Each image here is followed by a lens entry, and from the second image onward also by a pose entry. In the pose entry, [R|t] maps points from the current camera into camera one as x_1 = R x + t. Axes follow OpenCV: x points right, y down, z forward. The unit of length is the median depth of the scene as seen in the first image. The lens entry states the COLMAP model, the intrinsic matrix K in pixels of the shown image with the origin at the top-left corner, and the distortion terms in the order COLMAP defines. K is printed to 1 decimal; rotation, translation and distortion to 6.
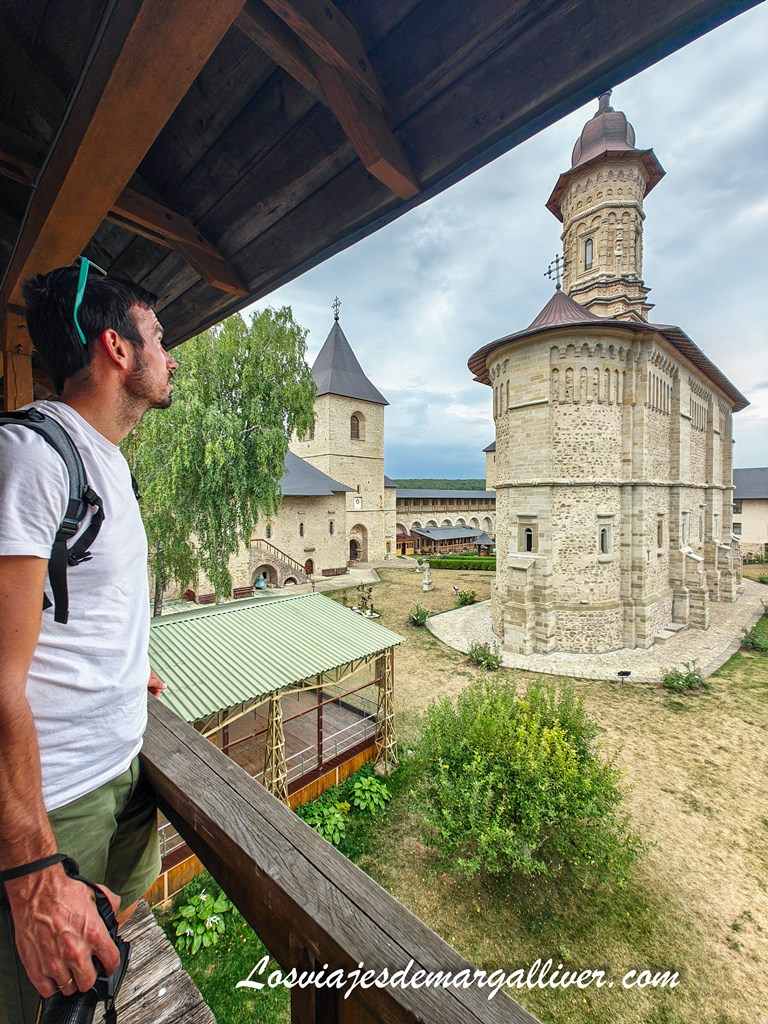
lens RADIAL K [[430.4, 0, 383.0], [0, 430.4, 510.7], [0, 0, 1]] dist [0.011531, 0.000325]
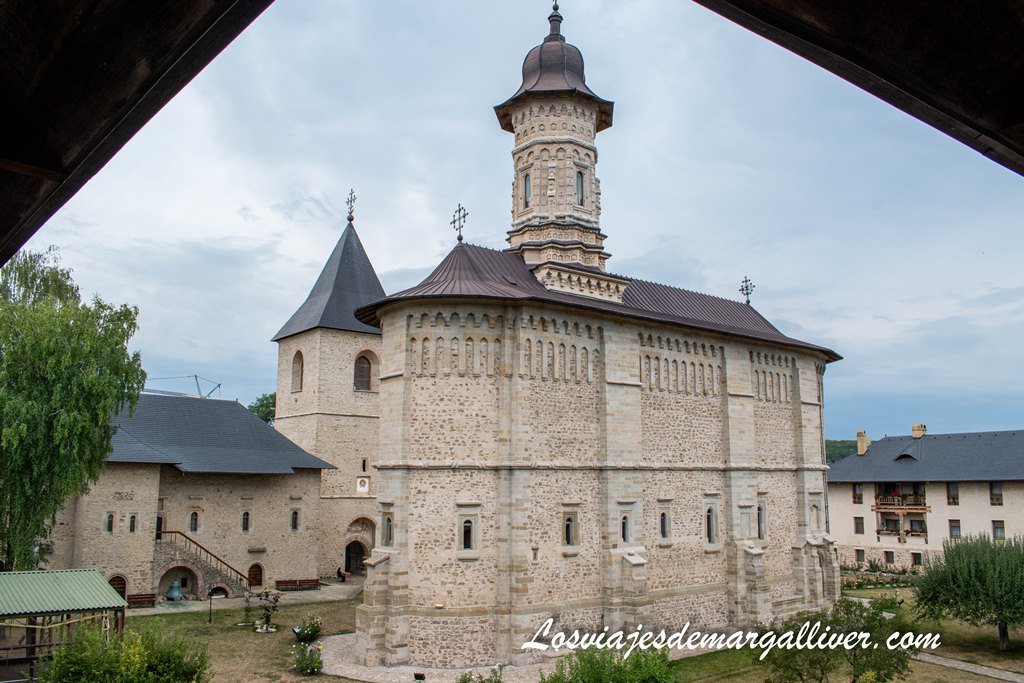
lens RADIAL K [[817.3, 0, 512.7], [0, 817.3, 345.3], [0, 0, 1]] dist [-0.081099, 0.000402]
pose [[0.995265, -0.006618, -0.096970, 0.753426], [-0.011529, 0.982598, -0.185387, -0.000017], [0.096510, 0.185627, 0.977869, -0.633310]]
